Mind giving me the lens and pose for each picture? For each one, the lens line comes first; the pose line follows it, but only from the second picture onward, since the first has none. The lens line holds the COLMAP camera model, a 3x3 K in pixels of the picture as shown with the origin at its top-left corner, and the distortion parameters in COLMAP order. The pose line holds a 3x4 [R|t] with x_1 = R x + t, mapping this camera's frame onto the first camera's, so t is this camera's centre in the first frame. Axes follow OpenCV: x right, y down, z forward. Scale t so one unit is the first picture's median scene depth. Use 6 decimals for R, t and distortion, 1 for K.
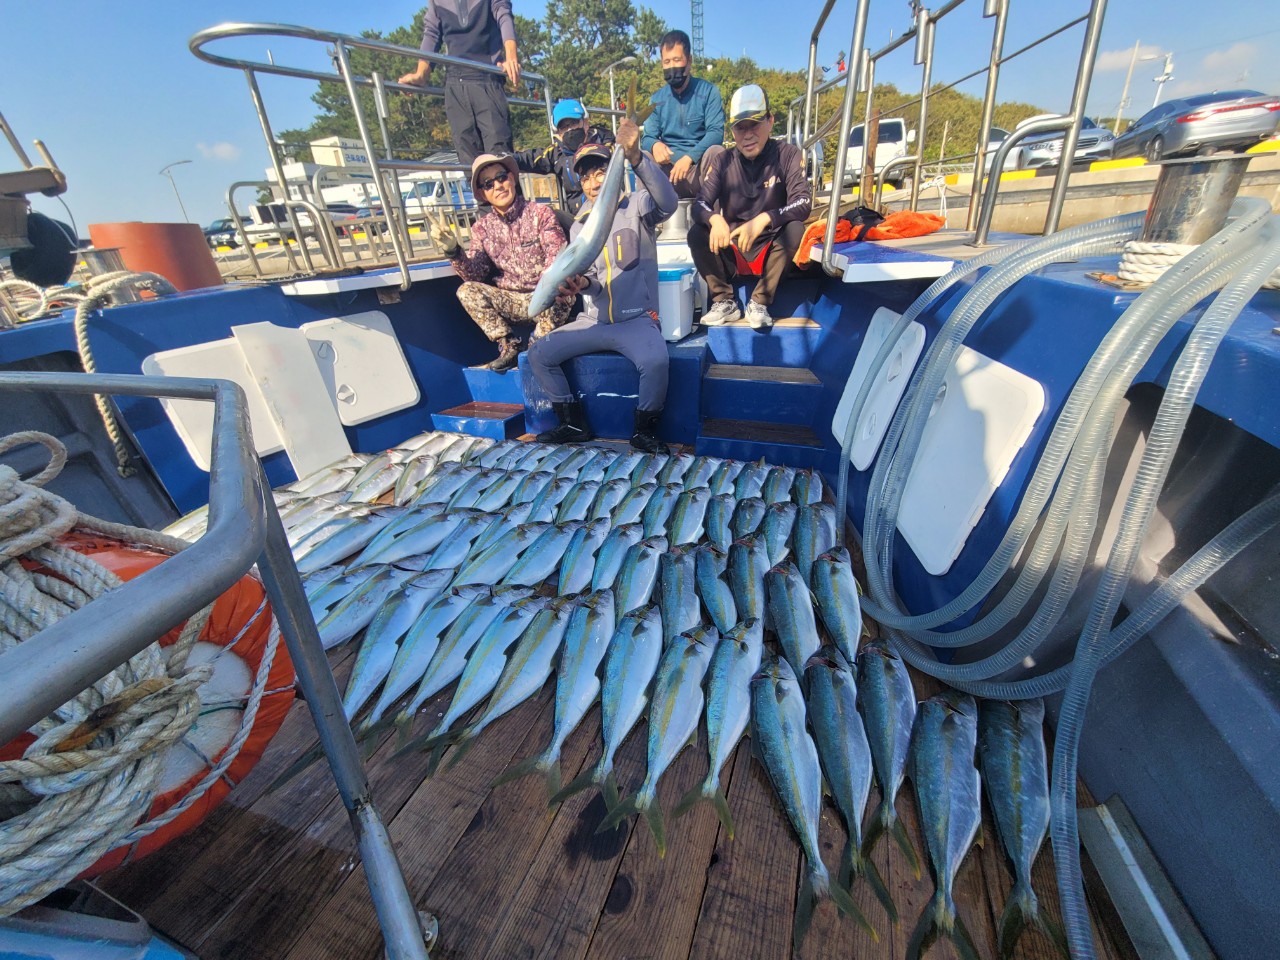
lens RADIAL K [[518.8, 0, 640.0], [0, 518.8, 480.0], [0, 0, 1]] dist [0.007771, -0.000062]
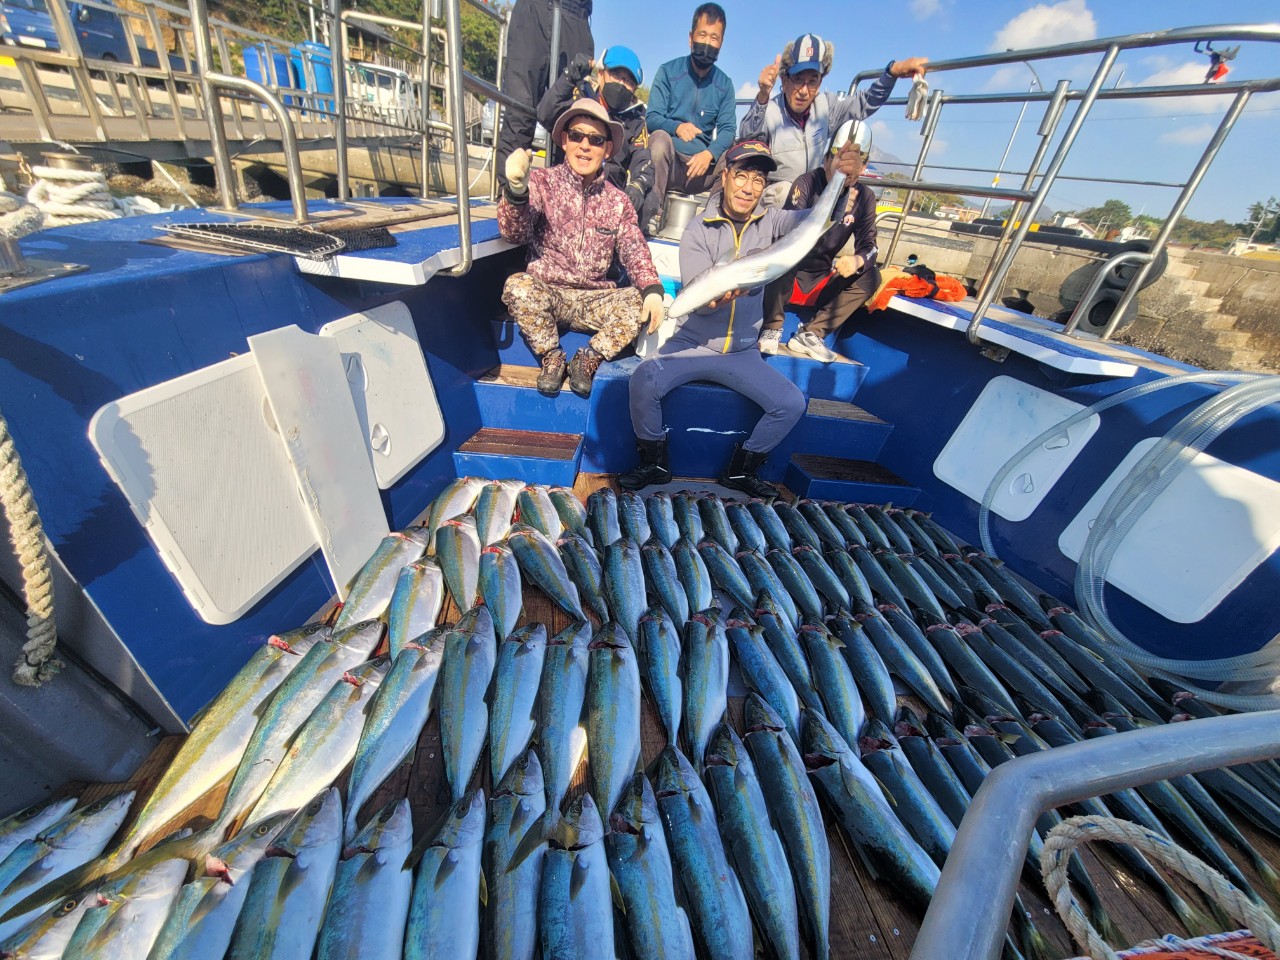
lens RADIAL K [[524.2, 0, 640.0], [0, 524.2, 480.0], [0, 0, 1]] dist [0.000069, -0.000057]
pose [[0.854662, -0.062725, 0.515382, -0.618737], [0.022932, 0.996267, 0.083223, -0.160150], [-0.518678, -0.059309, 0.852910, 0.307283]]
